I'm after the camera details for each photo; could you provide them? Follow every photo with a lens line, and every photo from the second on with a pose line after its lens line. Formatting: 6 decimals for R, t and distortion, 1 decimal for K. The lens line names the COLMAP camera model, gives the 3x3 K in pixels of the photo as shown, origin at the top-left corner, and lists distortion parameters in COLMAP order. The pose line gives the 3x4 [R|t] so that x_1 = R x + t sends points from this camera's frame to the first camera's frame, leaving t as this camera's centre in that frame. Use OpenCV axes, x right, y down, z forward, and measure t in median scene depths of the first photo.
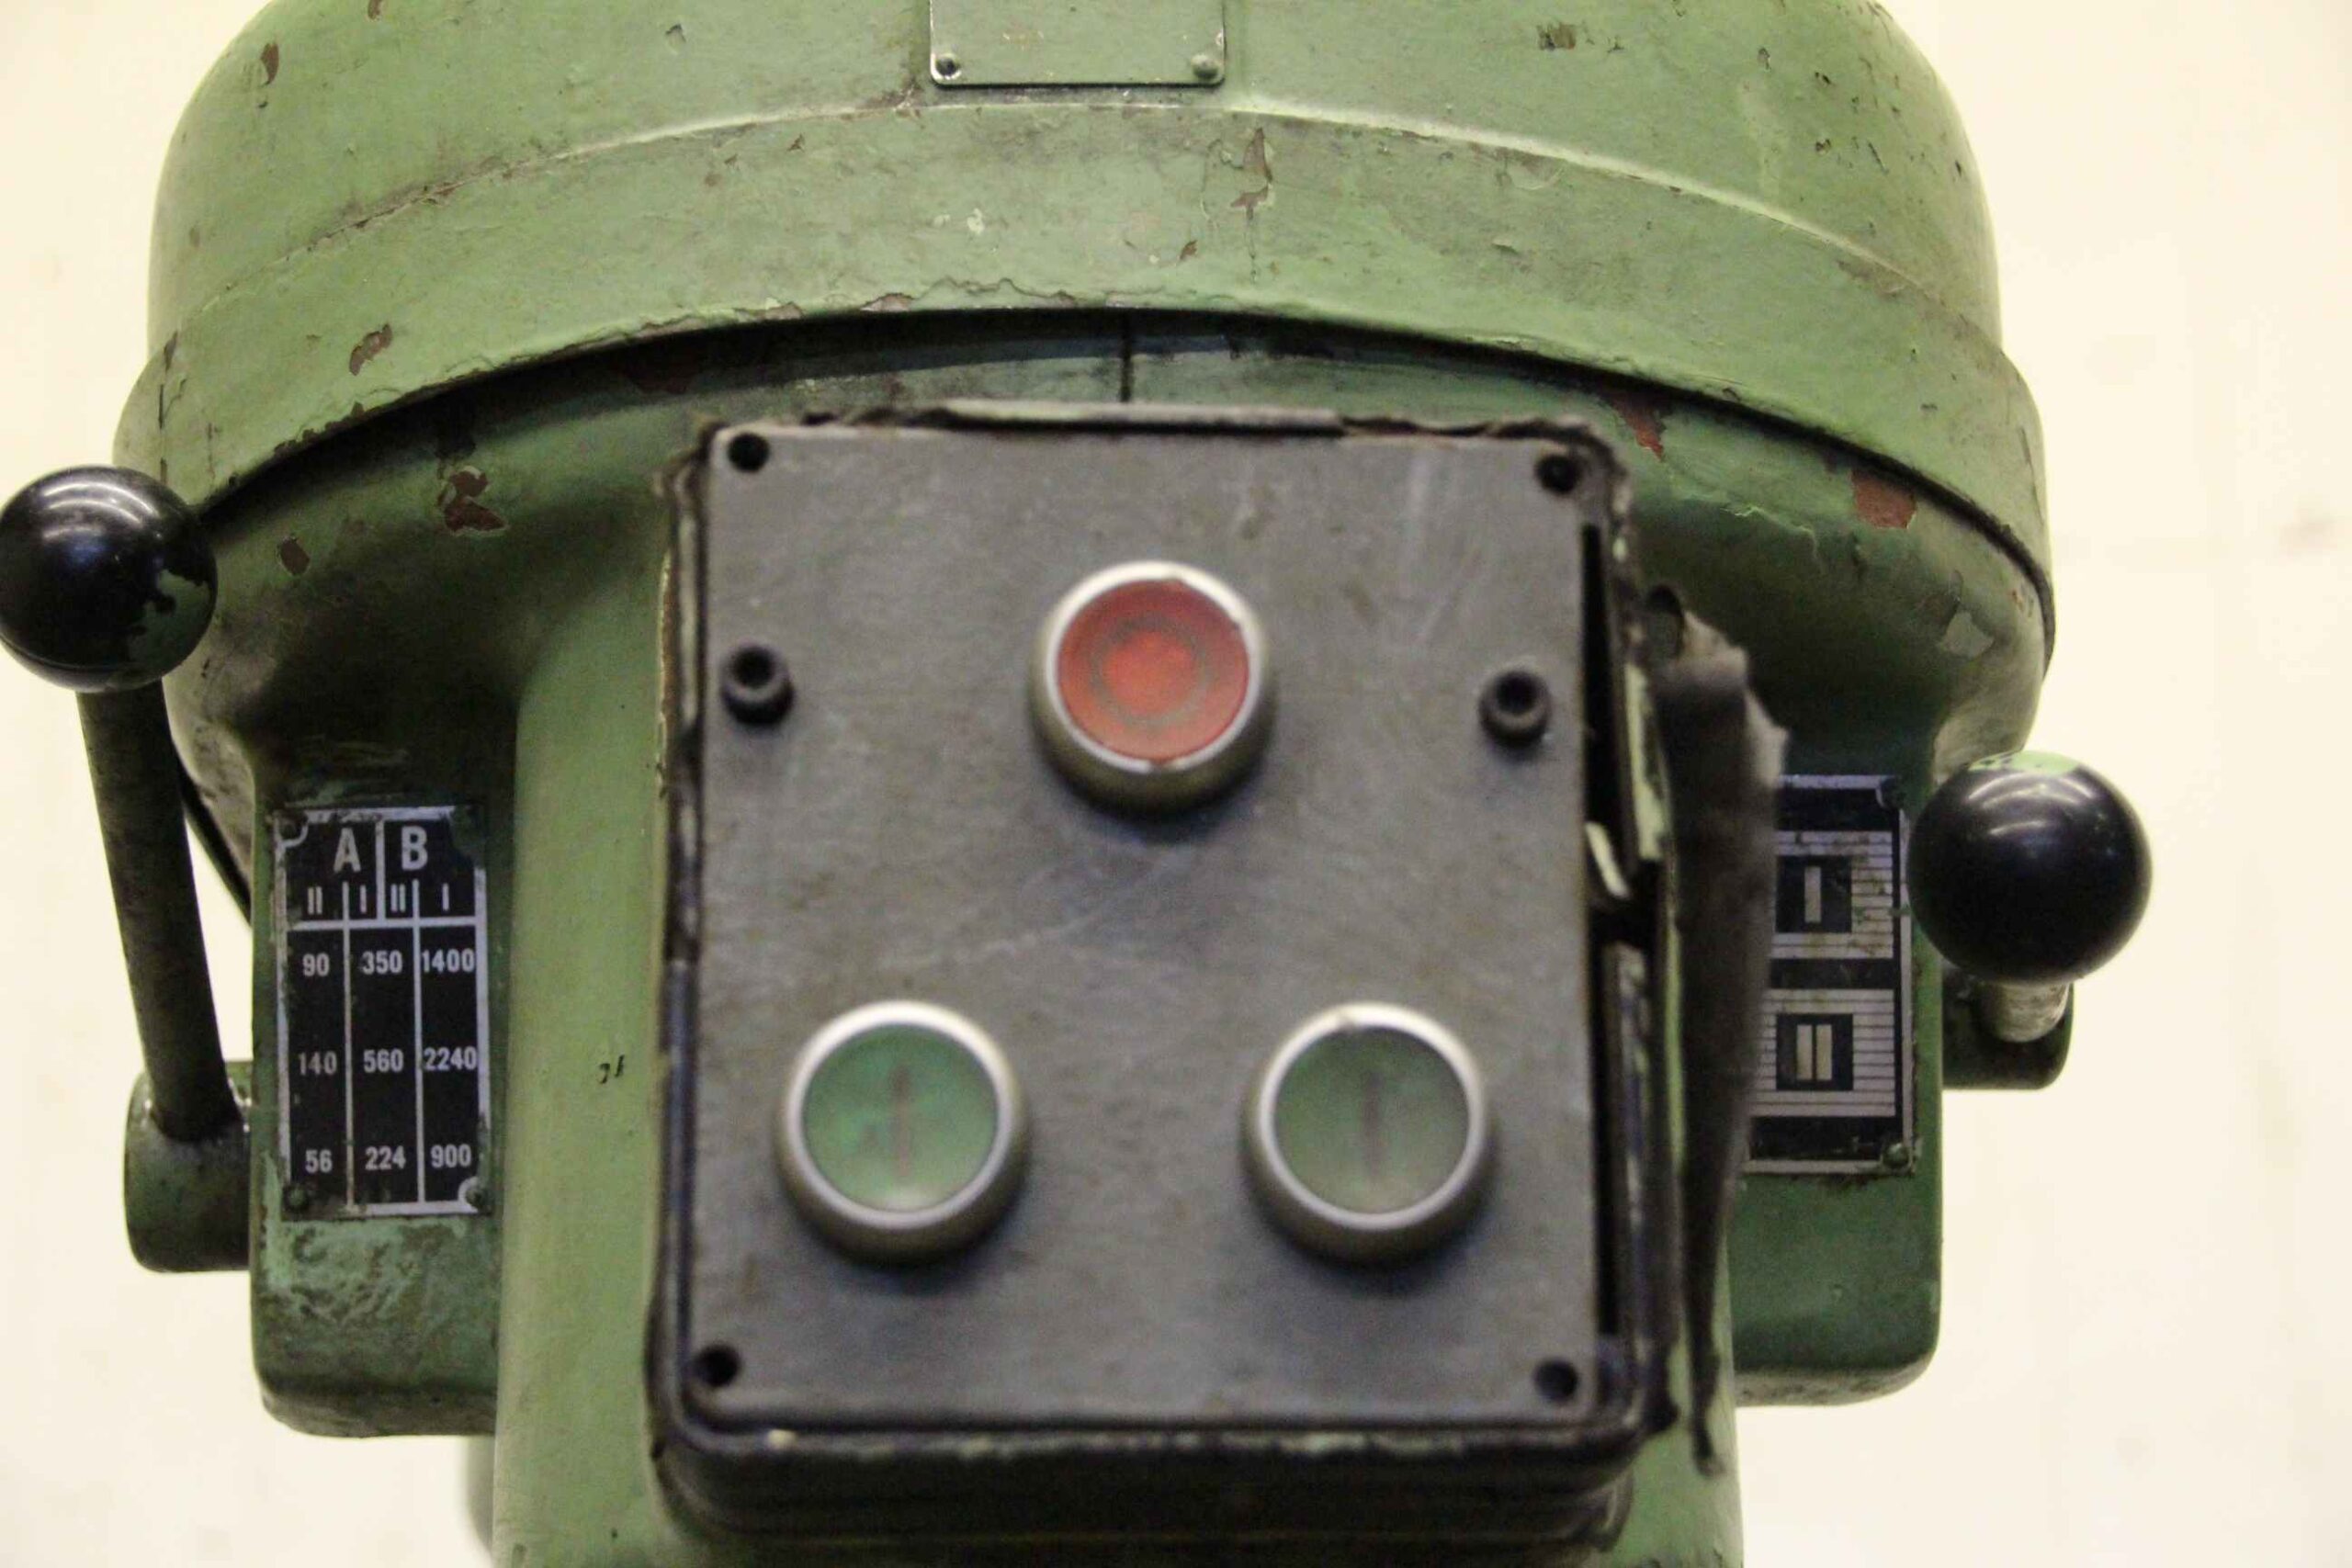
lens RADIAL K [[3791.6, 0, 1176.0], [0, 3791.6, 784.0], [0, 0, 1]] dist [0.031006, 0.059037]
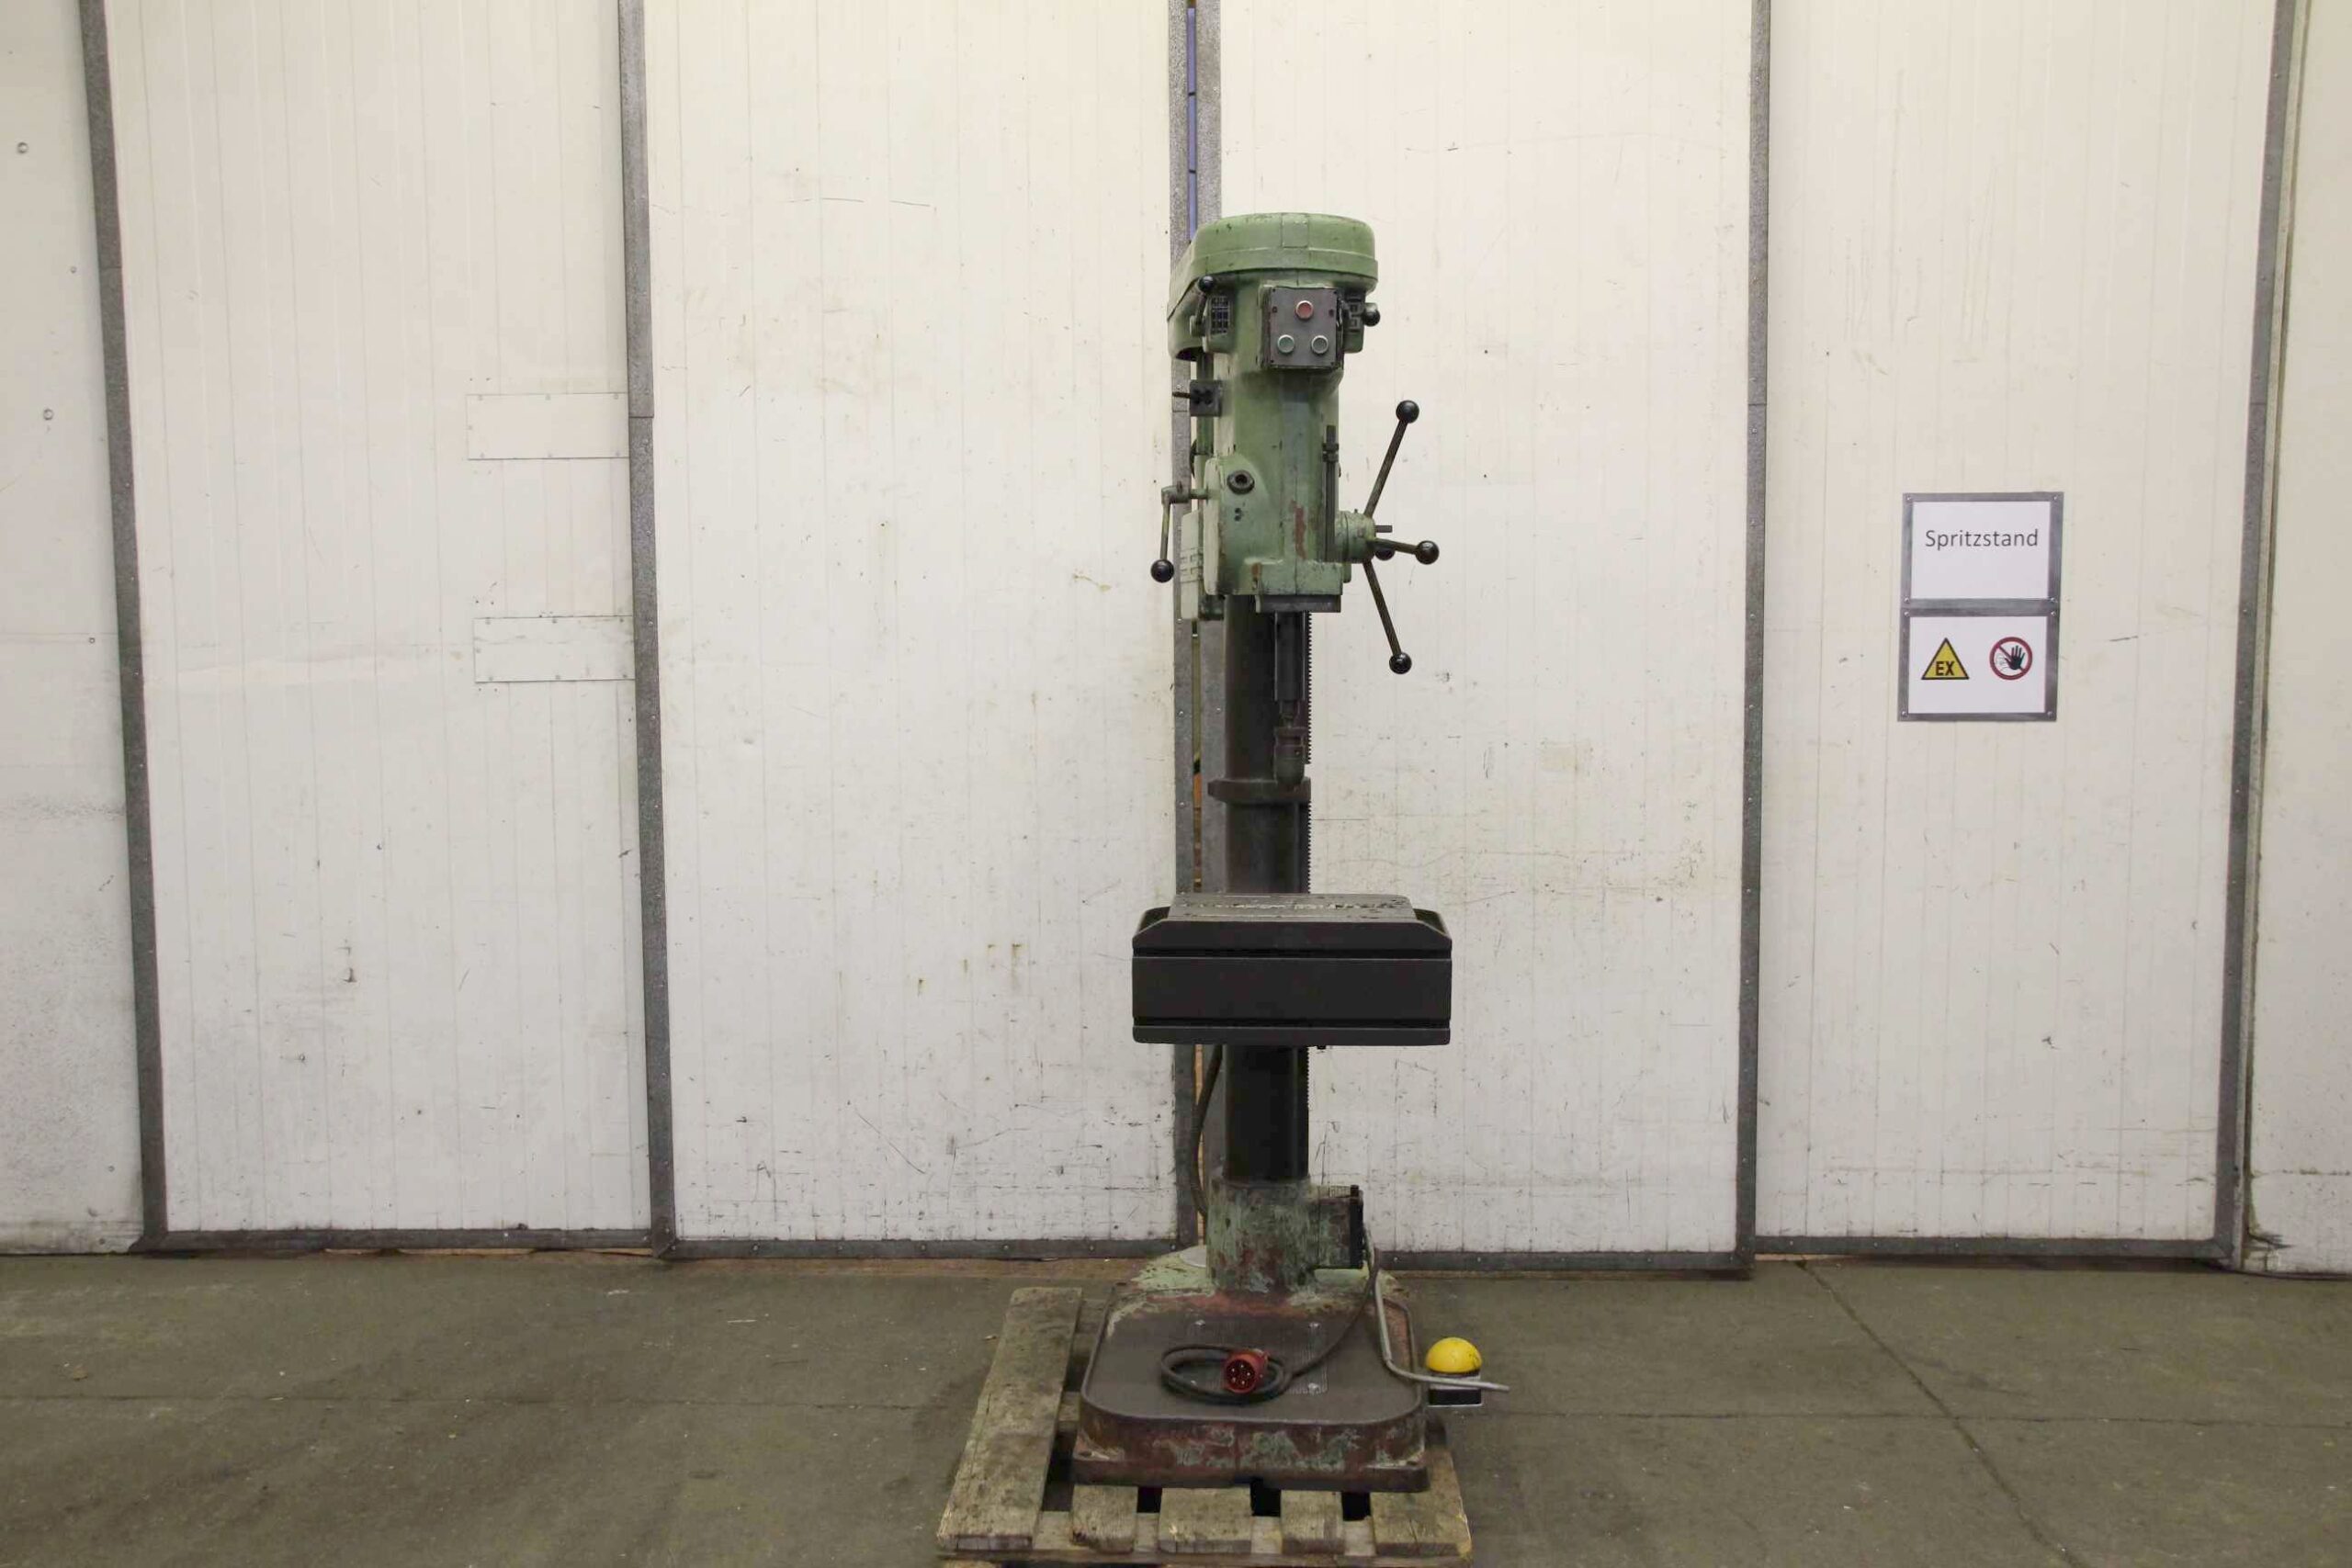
lens RADIAL K [[2300.5, 0, 1176.0], [0, 2300.5, 784.0], [0, 0, 1]] dist [-0.001310, -0.000350]
pose [[0.997036, -0.006854, 0.076631, -0.942784], [-0.028692, 0.891046, 0.453006, -1.901978], [-0.071386, -0.453861, 0.888208, -5.981588]]
